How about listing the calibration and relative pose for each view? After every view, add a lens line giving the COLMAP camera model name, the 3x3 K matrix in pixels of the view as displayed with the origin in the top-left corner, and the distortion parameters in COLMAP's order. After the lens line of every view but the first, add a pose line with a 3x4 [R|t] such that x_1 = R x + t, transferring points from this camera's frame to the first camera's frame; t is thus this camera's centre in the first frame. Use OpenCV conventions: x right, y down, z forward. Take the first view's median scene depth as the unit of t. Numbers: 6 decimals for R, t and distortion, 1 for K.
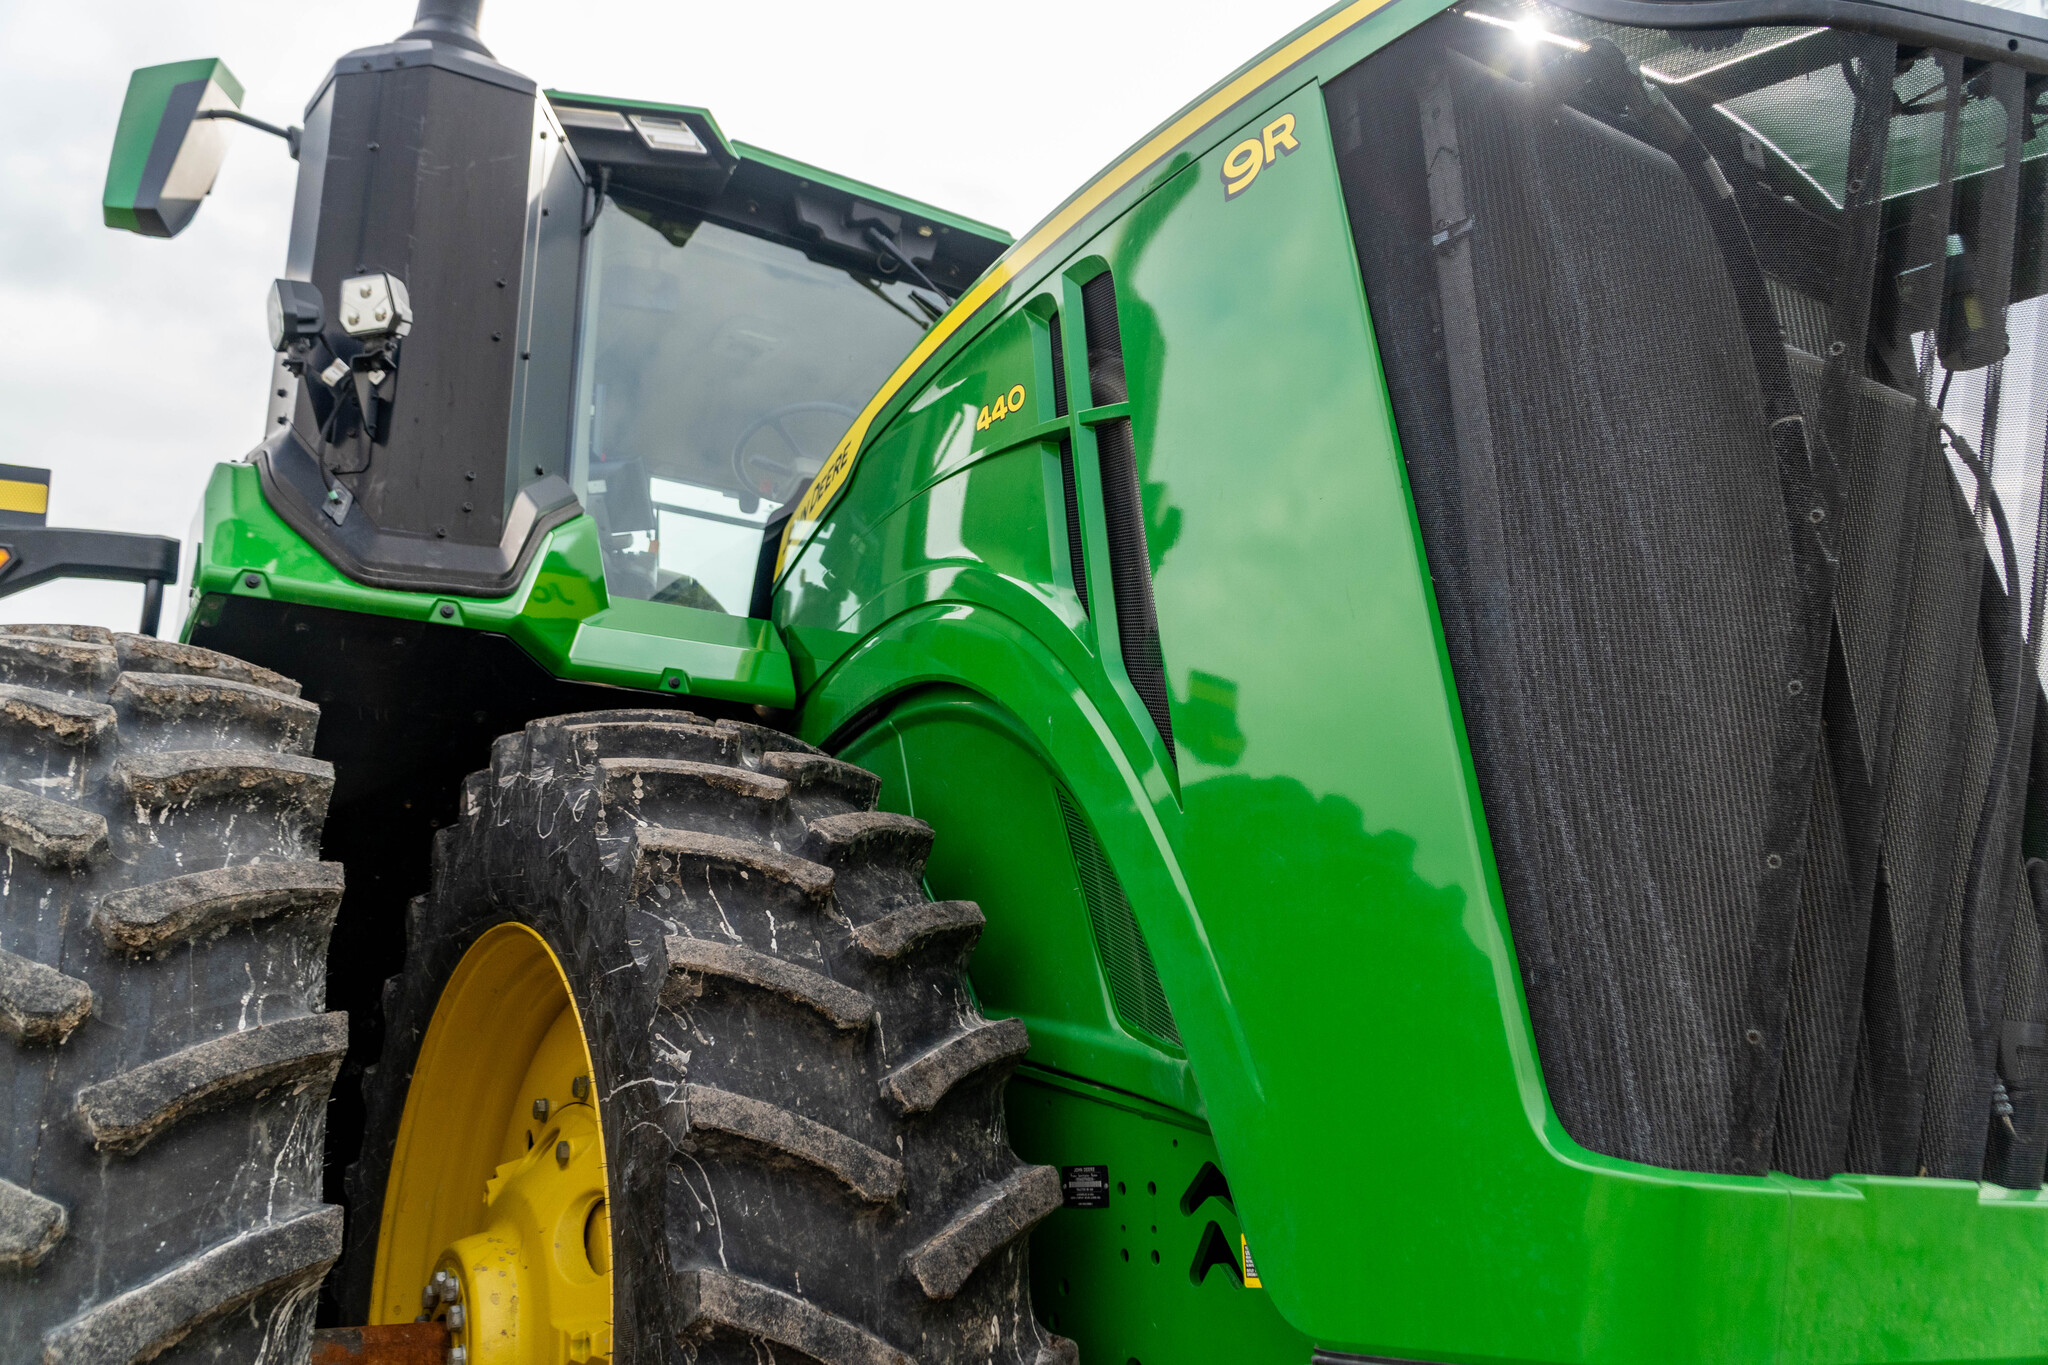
lens RADIAL K [[1626.0, 0, 1024.0], [0, 1626.0, 682.5], [0, 0, 1]] dist [-0.002226, -0.000068]
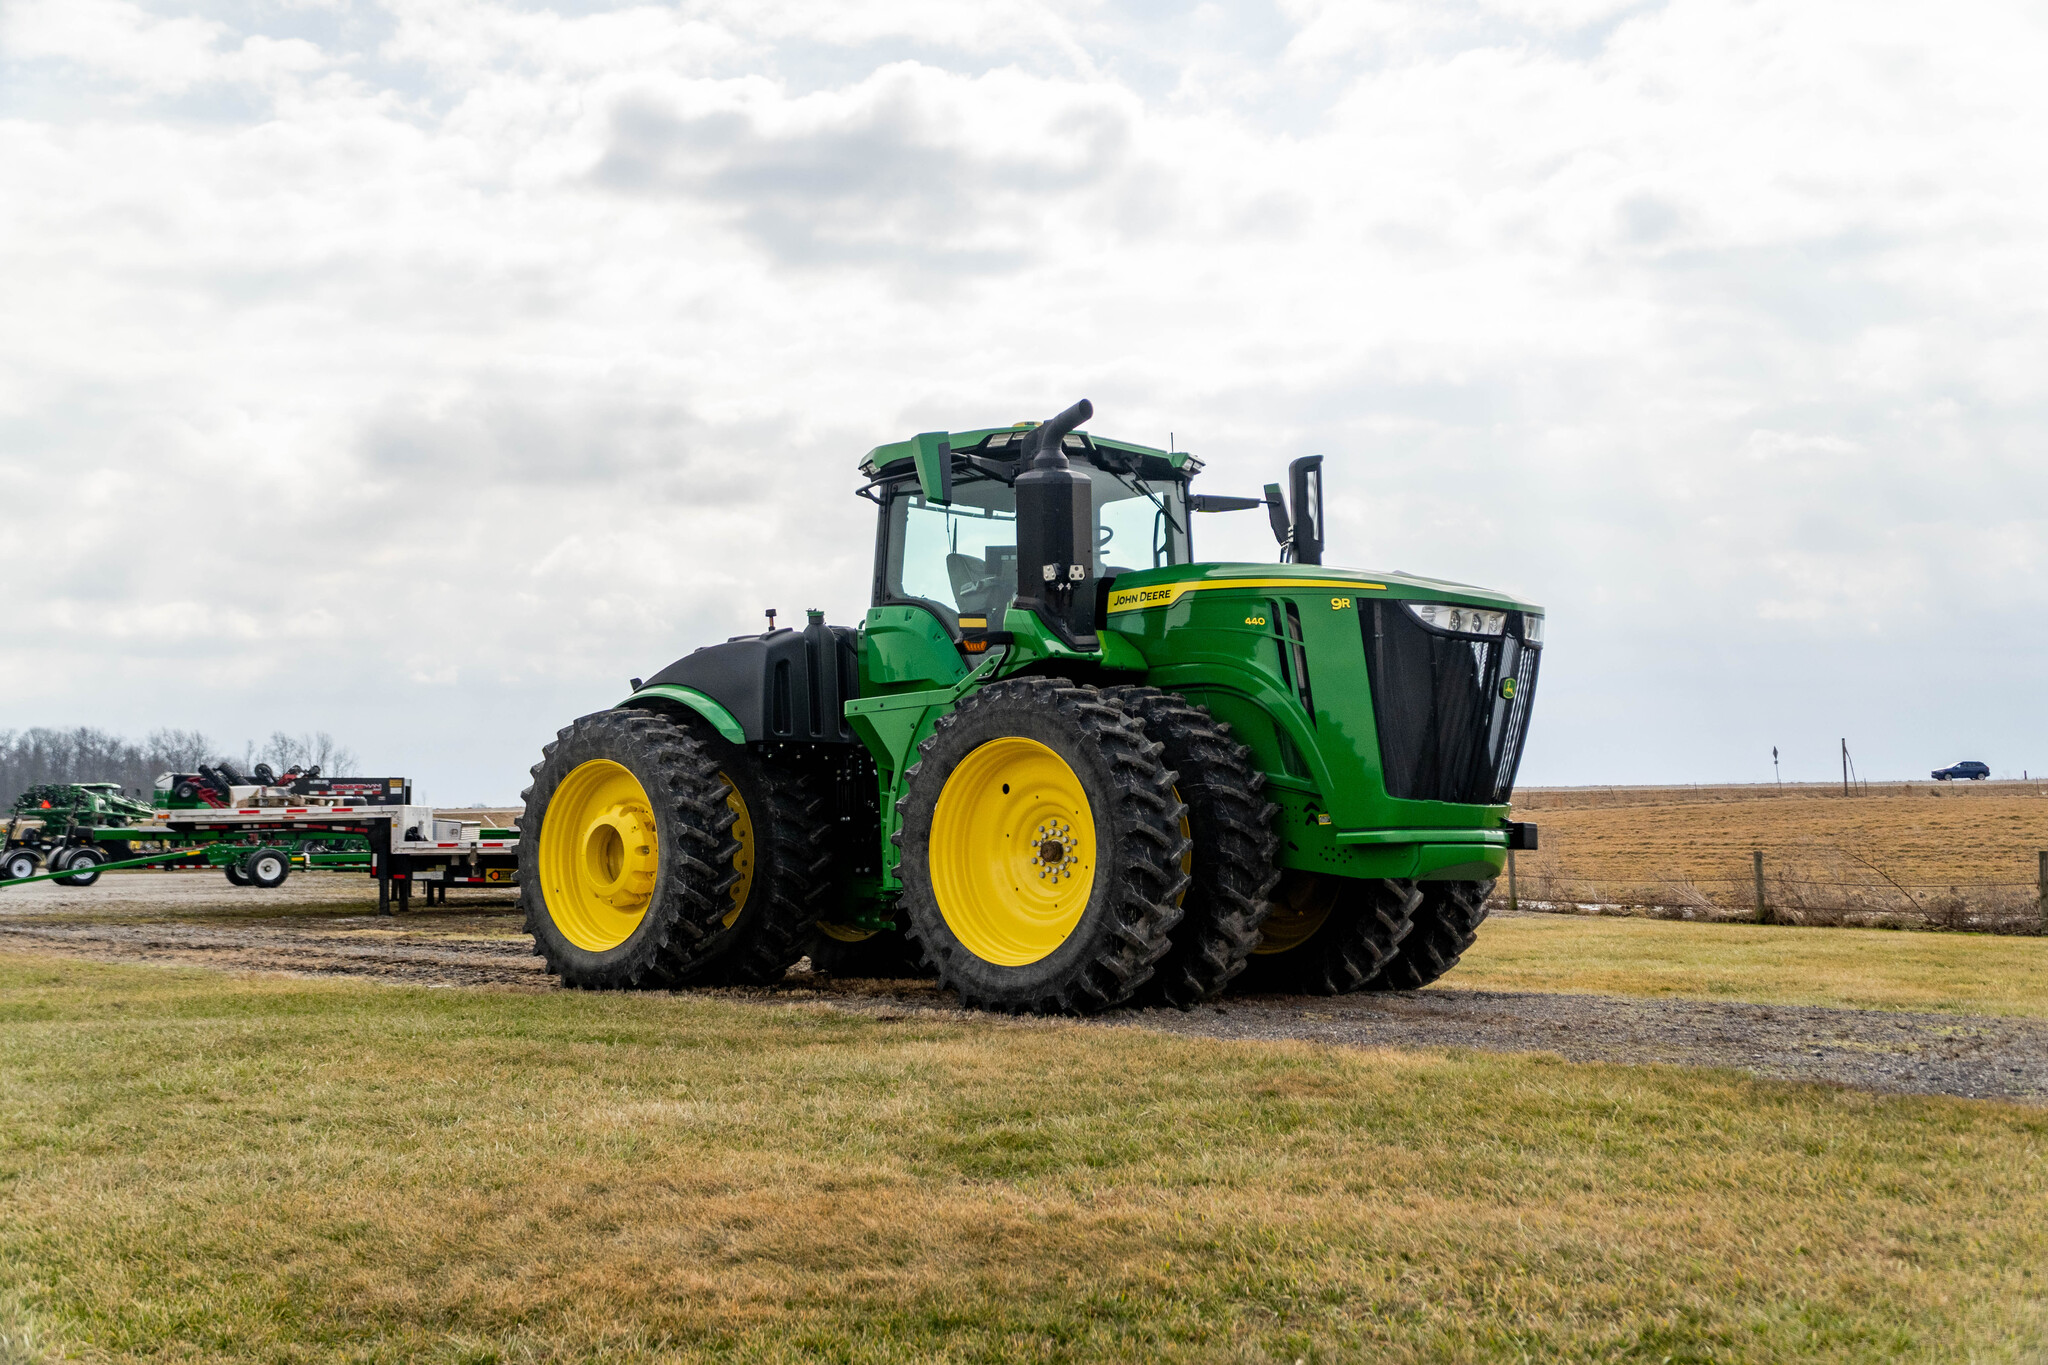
lens RADIAL K [[1626.0, 0, 1024.0], [0, 1626.0, 682.5], [0, 0, 1]] dist [-0.002226, -0.000068]
pose [[0.983729, 0.033689, 0.176472, -1.535815], [-0.064852, 0.982621, 0.173925, -0.820566], [-0.167546, -0.182540, 0.968818, -3.387549]]
